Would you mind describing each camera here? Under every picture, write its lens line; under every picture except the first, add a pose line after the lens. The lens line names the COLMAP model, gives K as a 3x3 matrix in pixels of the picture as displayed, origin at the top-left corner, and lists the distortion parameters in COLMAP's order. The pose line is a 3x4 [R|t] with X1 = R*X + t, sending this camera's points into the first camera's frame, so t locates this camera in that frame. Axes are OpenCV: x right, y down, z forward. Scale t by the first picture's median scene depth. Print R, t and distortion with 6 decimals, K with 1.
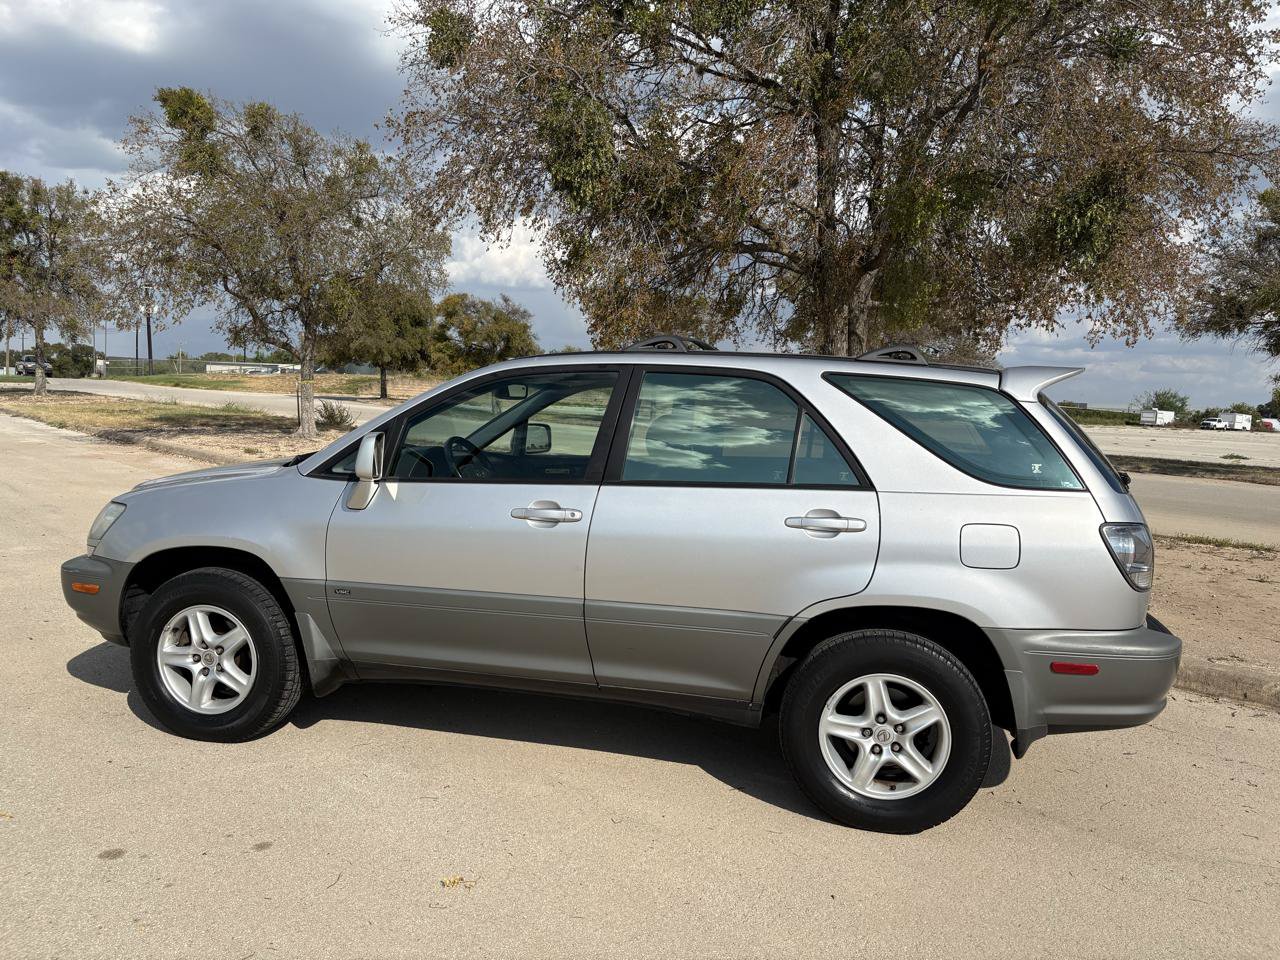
lens RADIAL K [[954.1, 0, 644.5], [0, 954.1, 483.1], [0, 0, 1]] dist [0.038290, -0.052959]
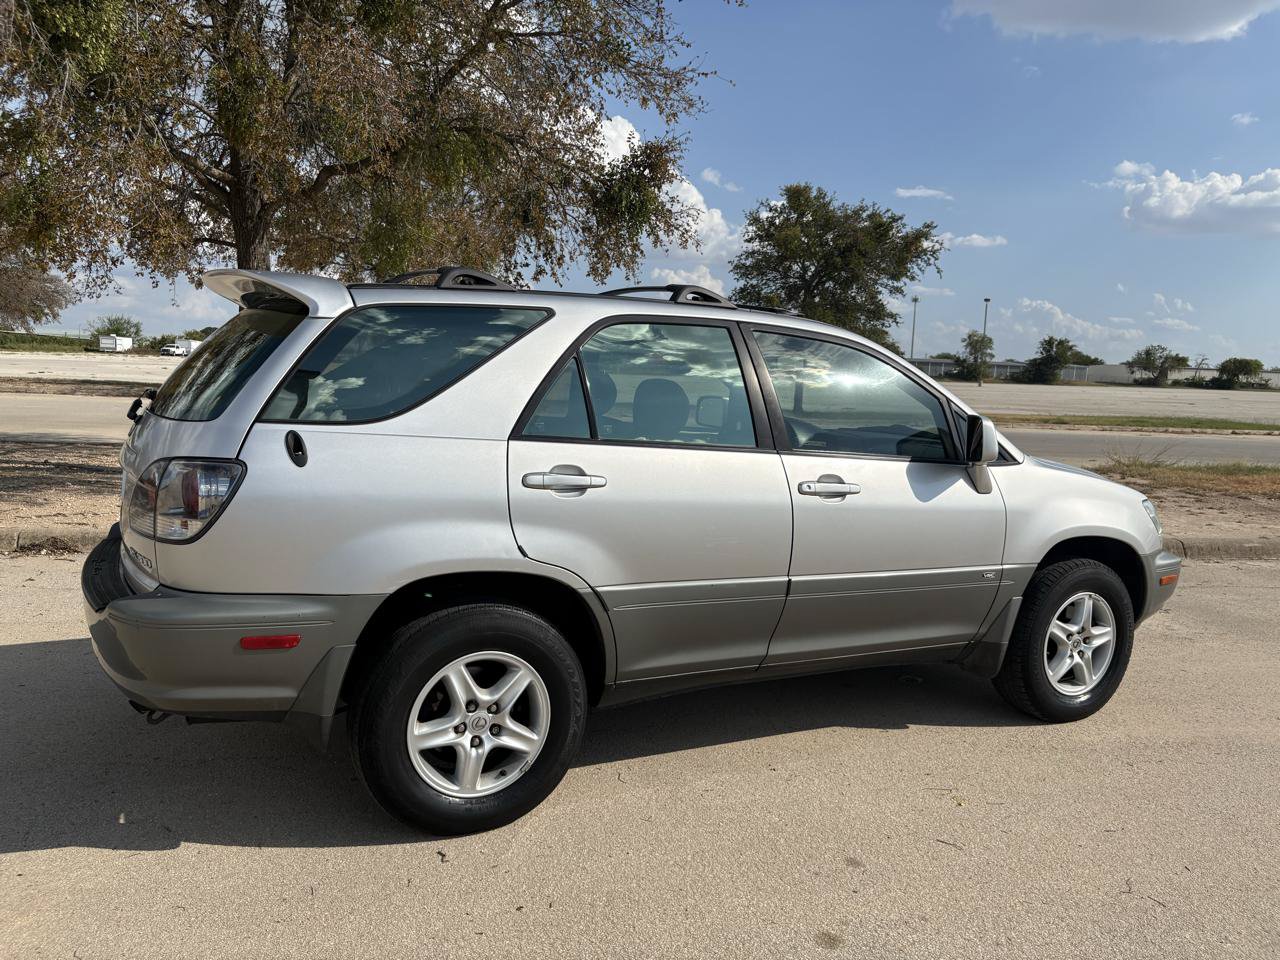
lens RADIAL K [[958.7, 0, 631.5], [0, 958.7, 484.8], [0, 0, 1]] dist [0.012005, 0.001070]
pose [[0.557119, -0.125429, 0.820905, -1.007533], [0.061644, 0.992047, 0.109743, -0.081649], [-0.828141, -0.010537, 0.560420, 0.539341]]
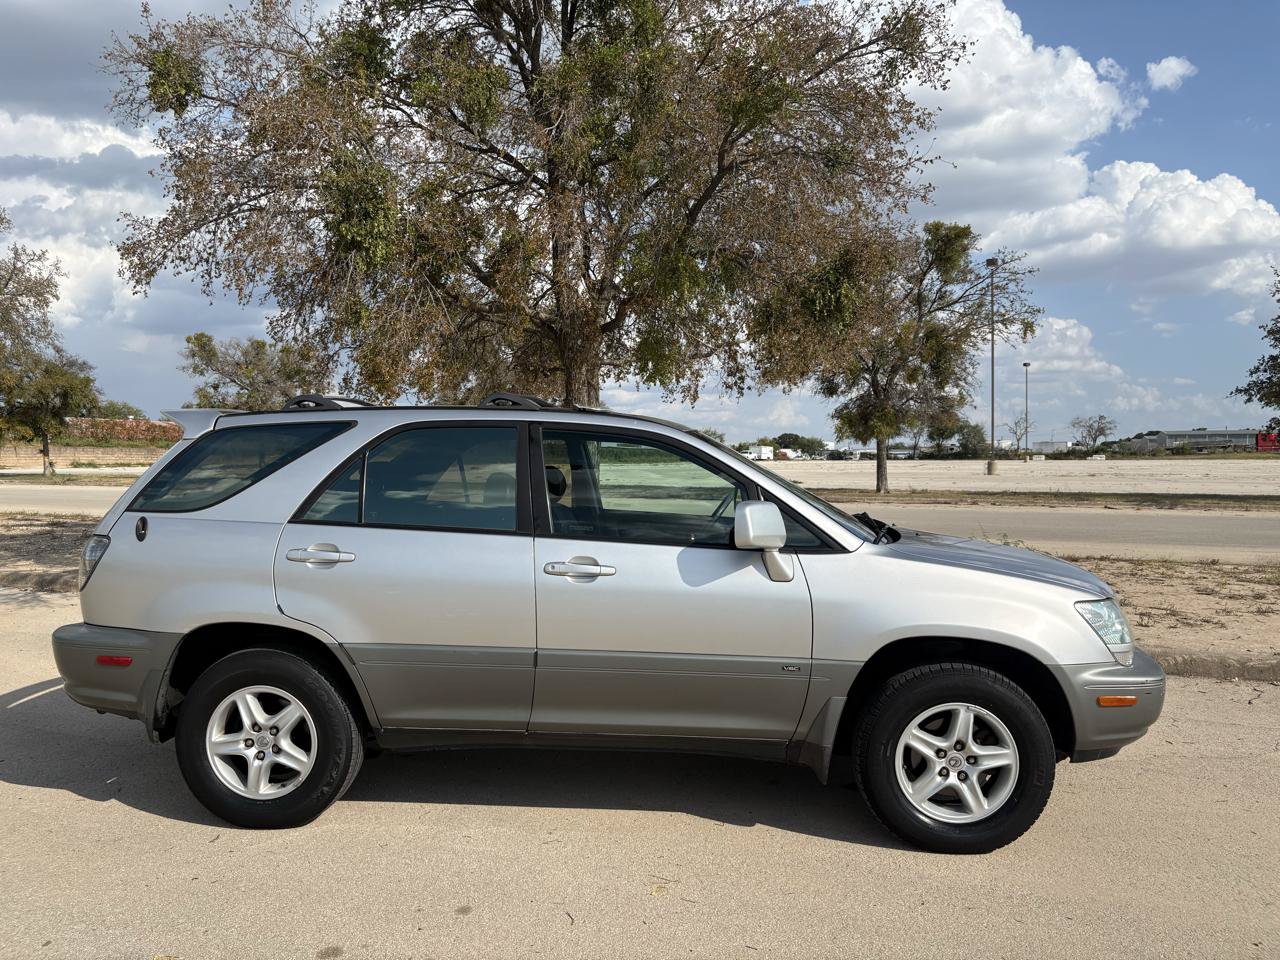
lens RADIAL K [[955.0, 0, 643.7], [0, 955.0, 486.4], [0, 0, 1]] dist [0.008859, 0.005549]
pose [[0.908596, -0.060857, 0.413218, -0.502180], [0.080092, 0.996355, -0.029369, -0.019098], [-0.409924, 0.059780, 0.910158, -0.021190]]
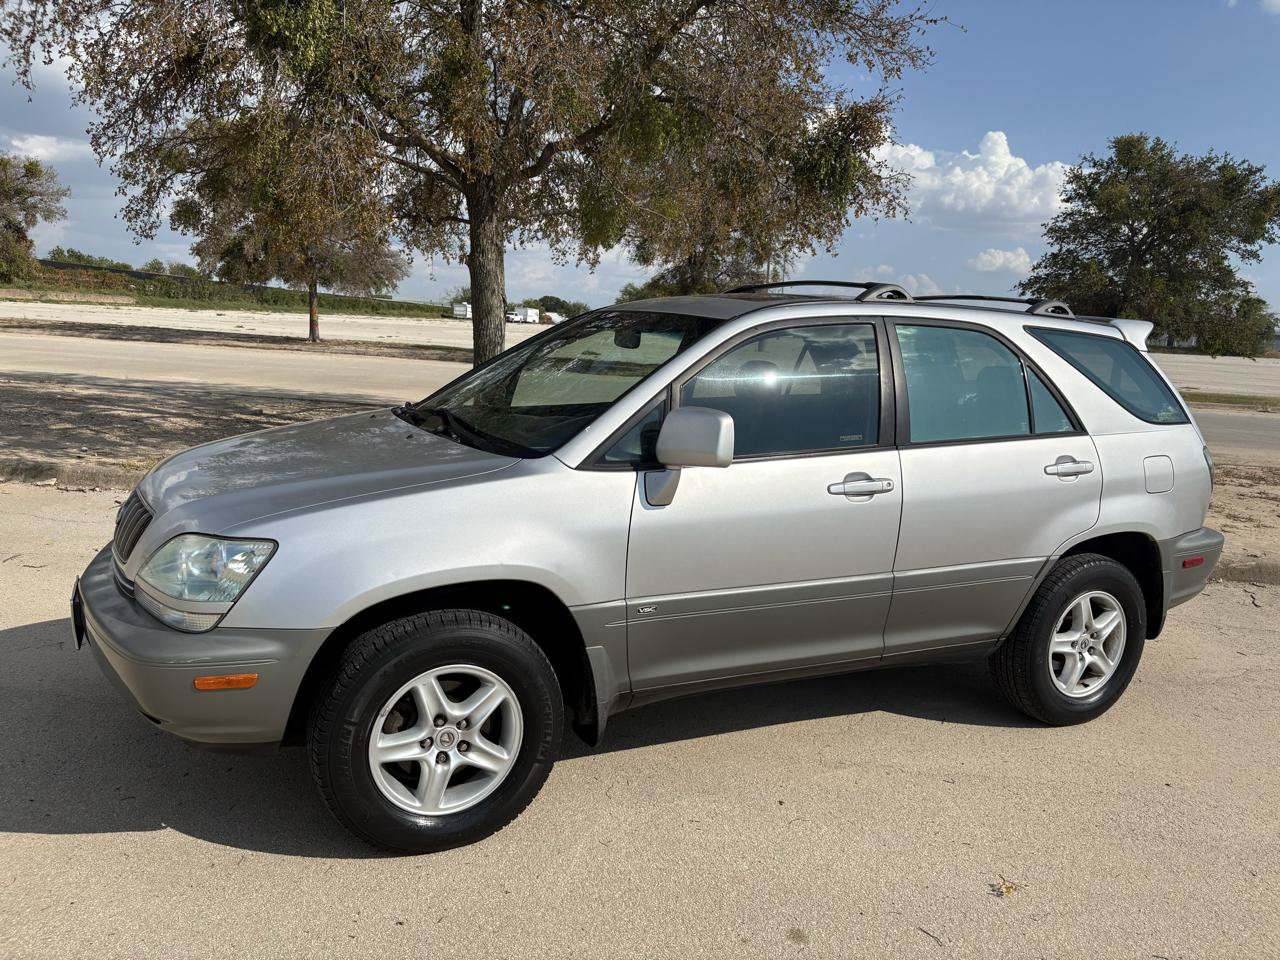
lens RADIAL K [[955.0, 0, 638.2], [0, 955.0, 486.7], [0, 0, 1]] dist [0.024080, -0.023336]
pose [[0.785908, -0.111046, 0.608290, -0.779453], [0.041137, 0.990952, 0.127755, -0.087710], [-0.616973, -0.075380, 0.783366, 0.390363]]
